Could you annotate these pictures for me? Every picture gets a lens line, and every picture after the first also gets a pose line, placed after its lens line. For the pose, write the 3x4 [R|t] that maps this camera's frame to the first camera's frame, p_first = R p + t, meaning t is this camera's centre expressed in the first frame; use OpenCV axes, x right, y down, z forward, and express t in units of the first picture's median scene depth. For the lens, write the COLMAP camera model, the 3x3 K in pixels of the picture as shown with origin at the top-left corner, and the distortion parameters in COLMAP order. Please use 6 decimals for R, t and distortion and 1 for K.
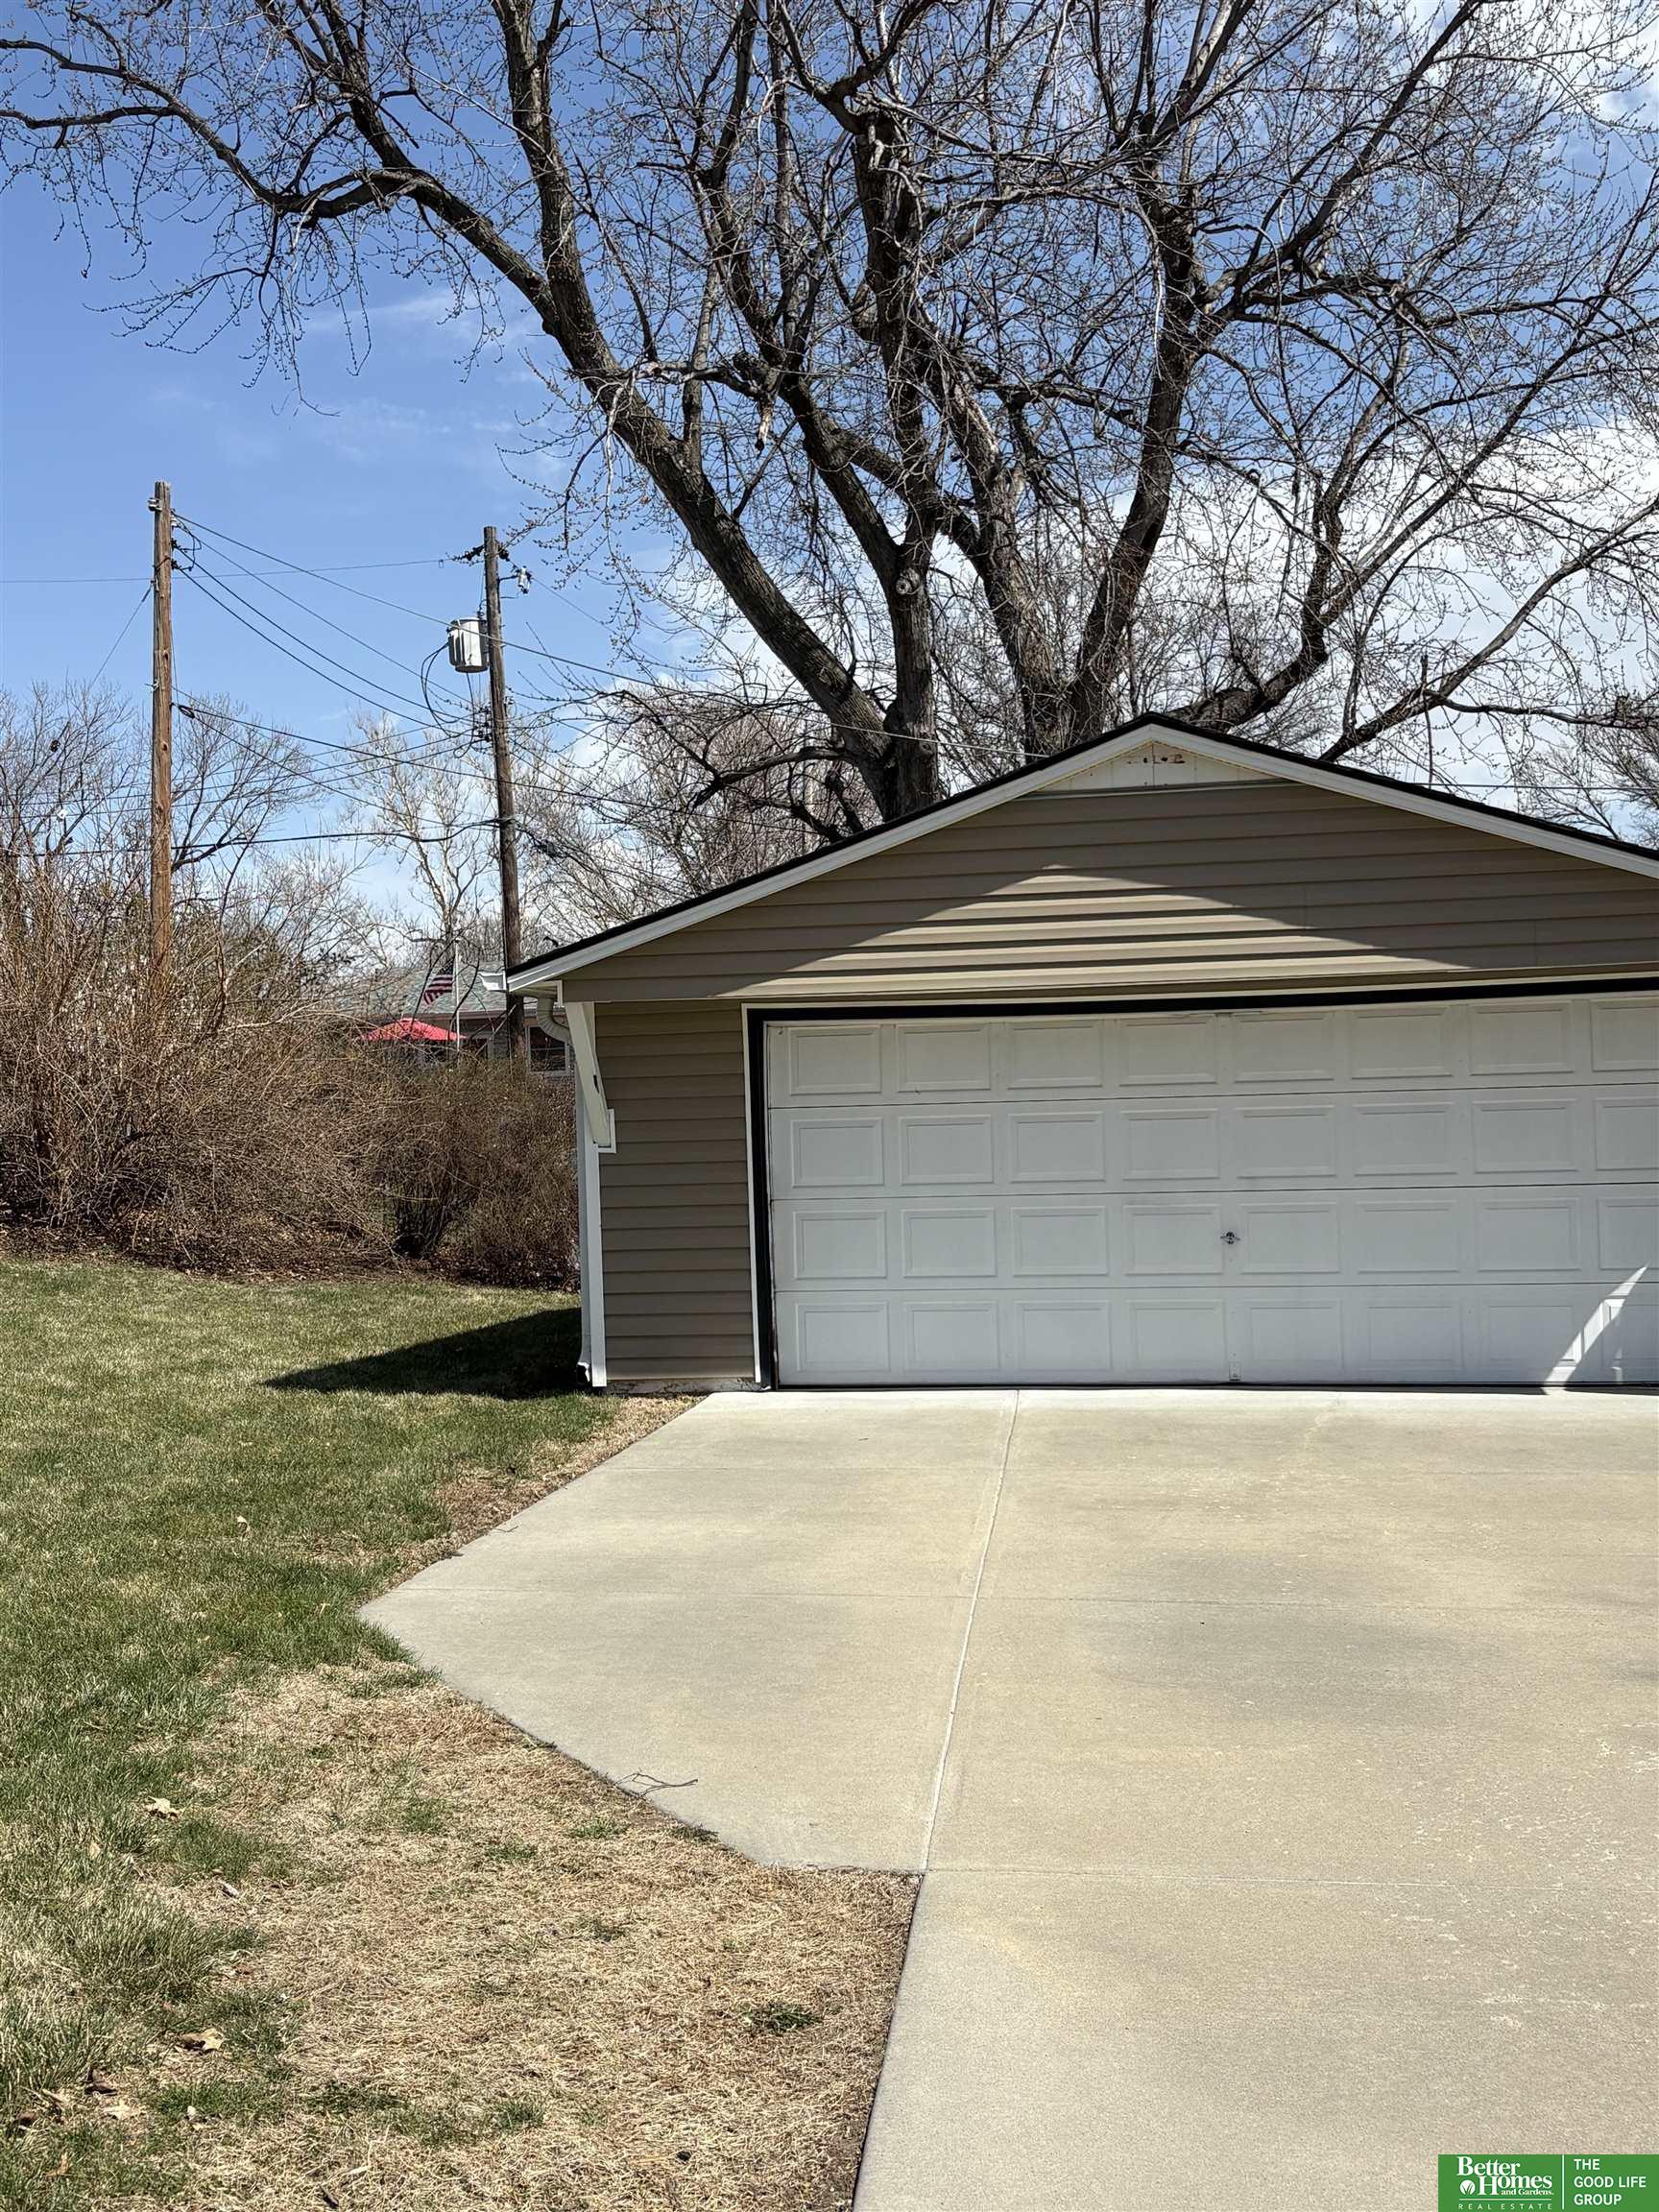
lens RADIAL K [[2425.7, 0, 829.5], [0, 2425.7, 1106.0], [0, 0, 1]] dist [0.187309, -0.682035]
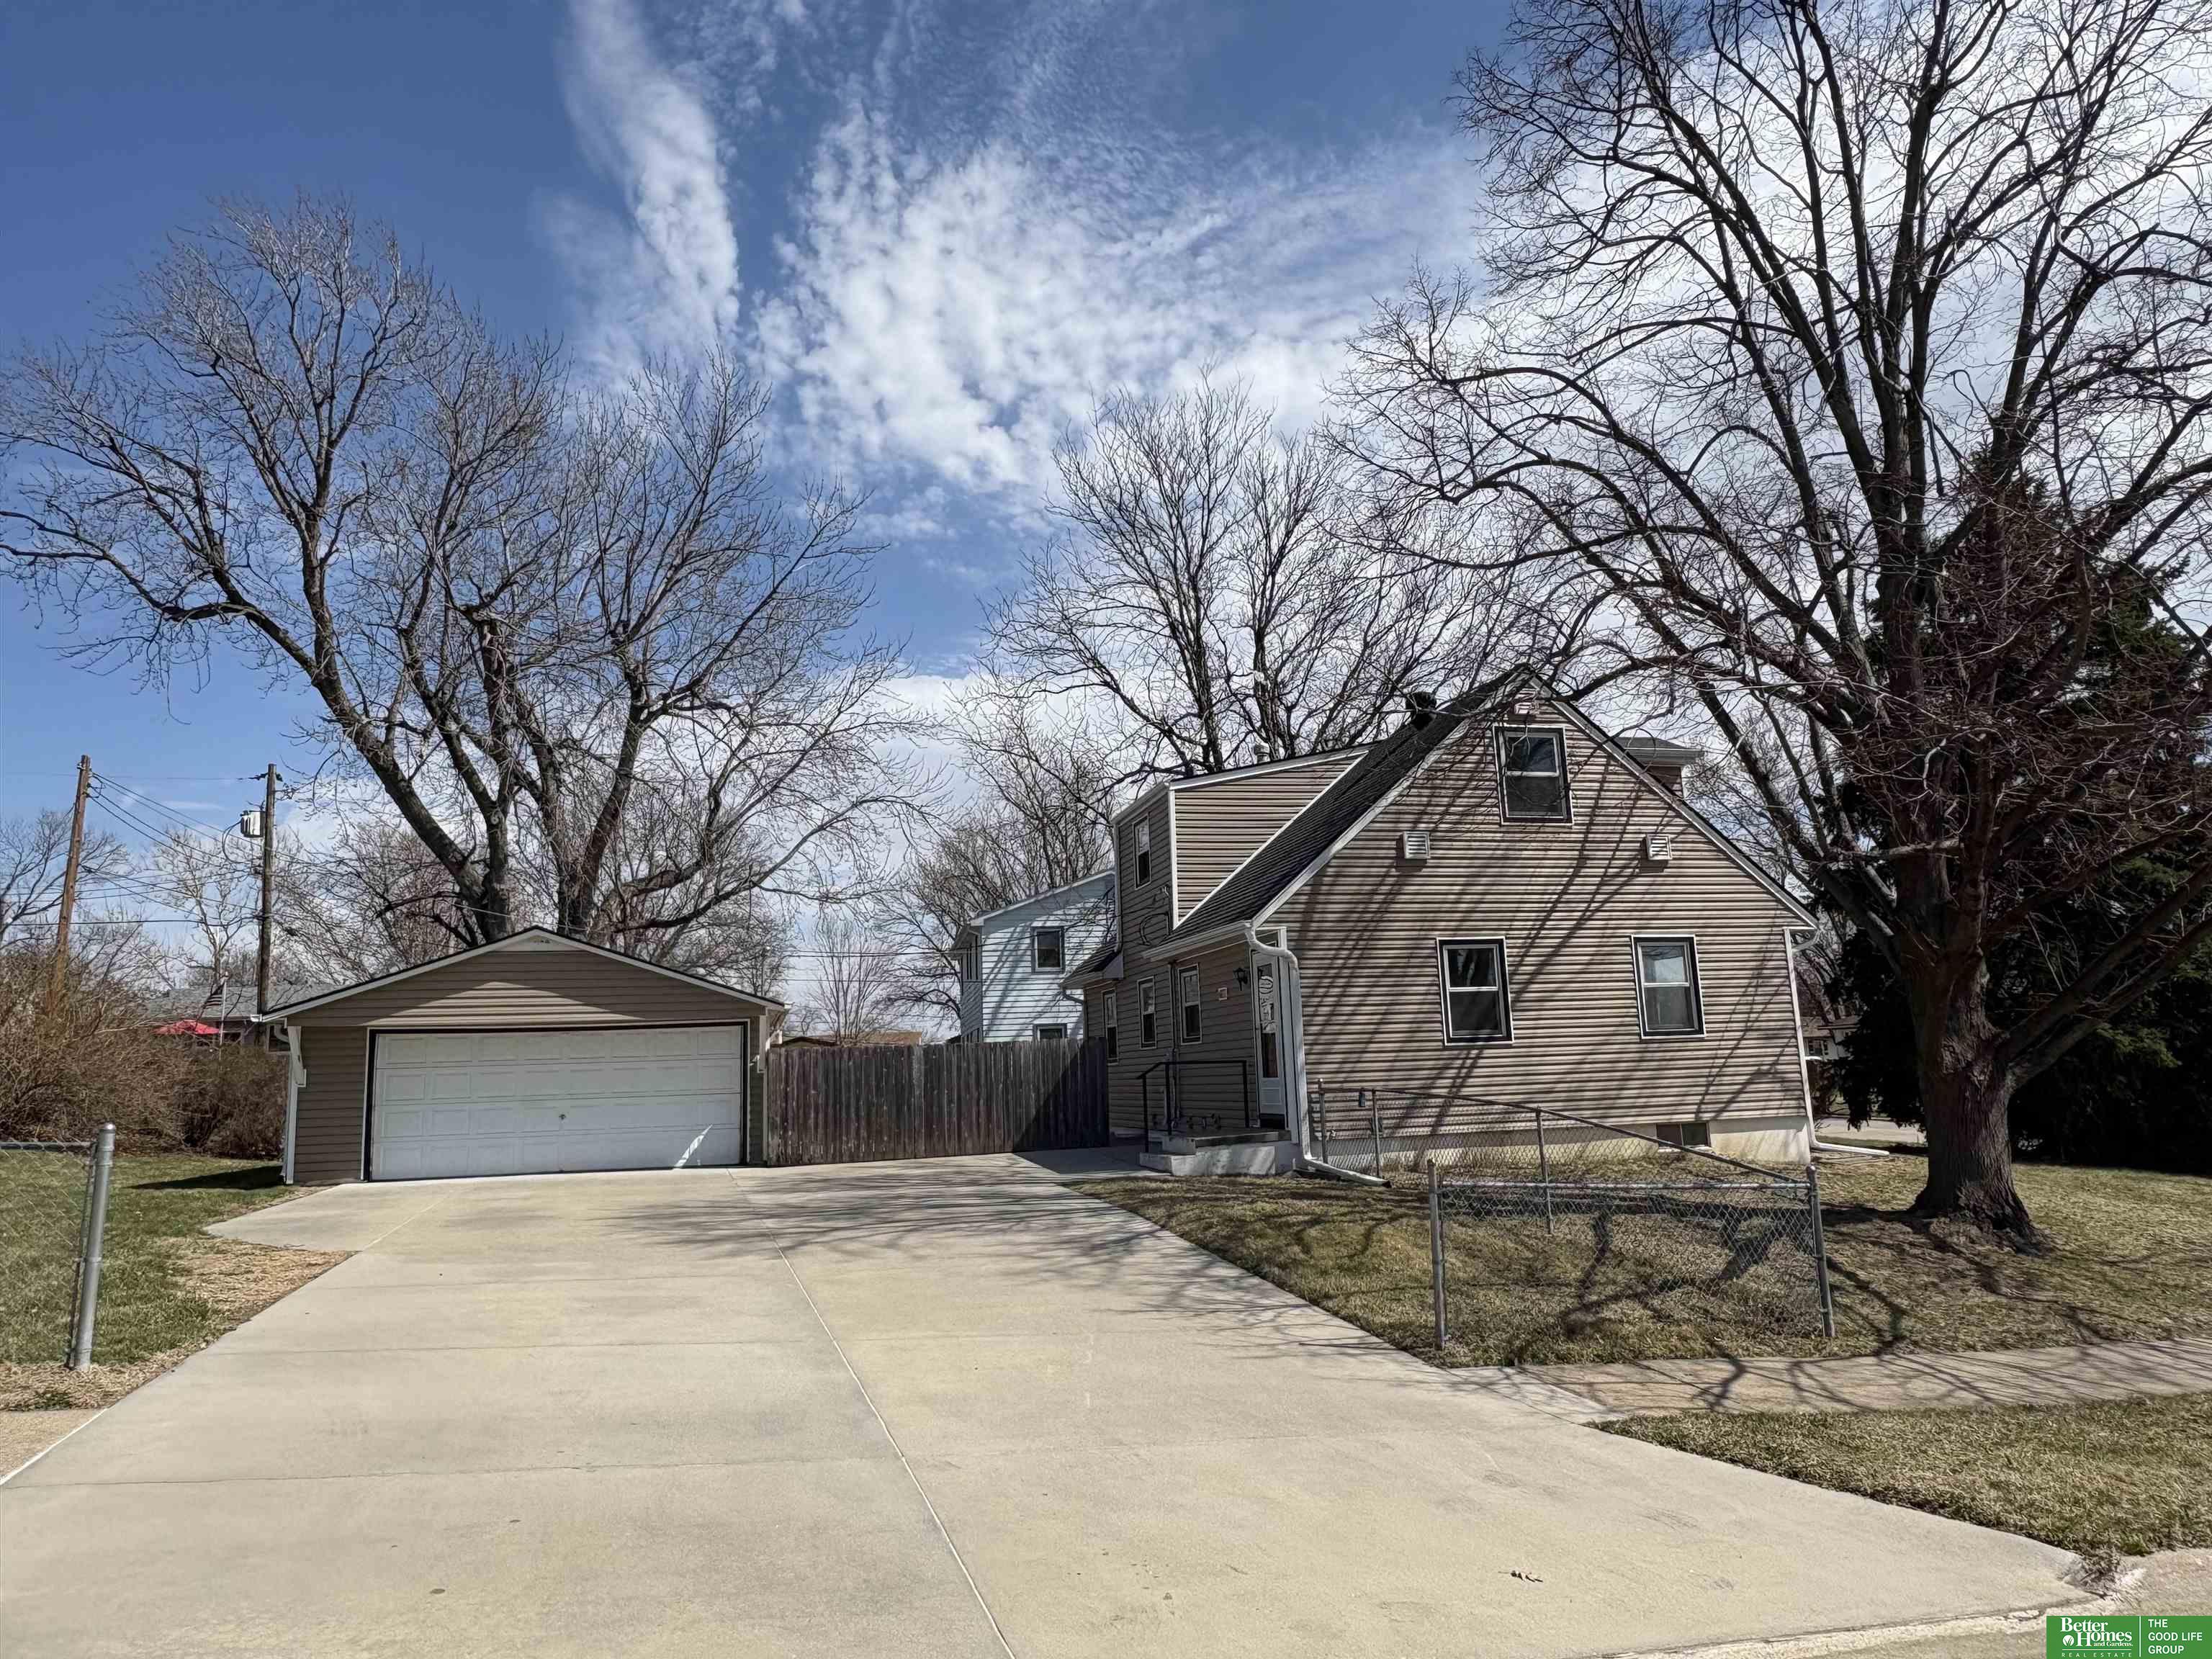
lens RADIAL K [[1417.9, 0, 1110.9], [0, 1417.9, 832.0], [0, 0, 1]] dist [0.002740, 0.000091]
pose [[0.917545, 0.062546, 0.392681, 0.038716], [0.003835, 0.986114, -0.166028, 0.002926], [-0.397613, 0.153844, 0.904564, -0.322888]]
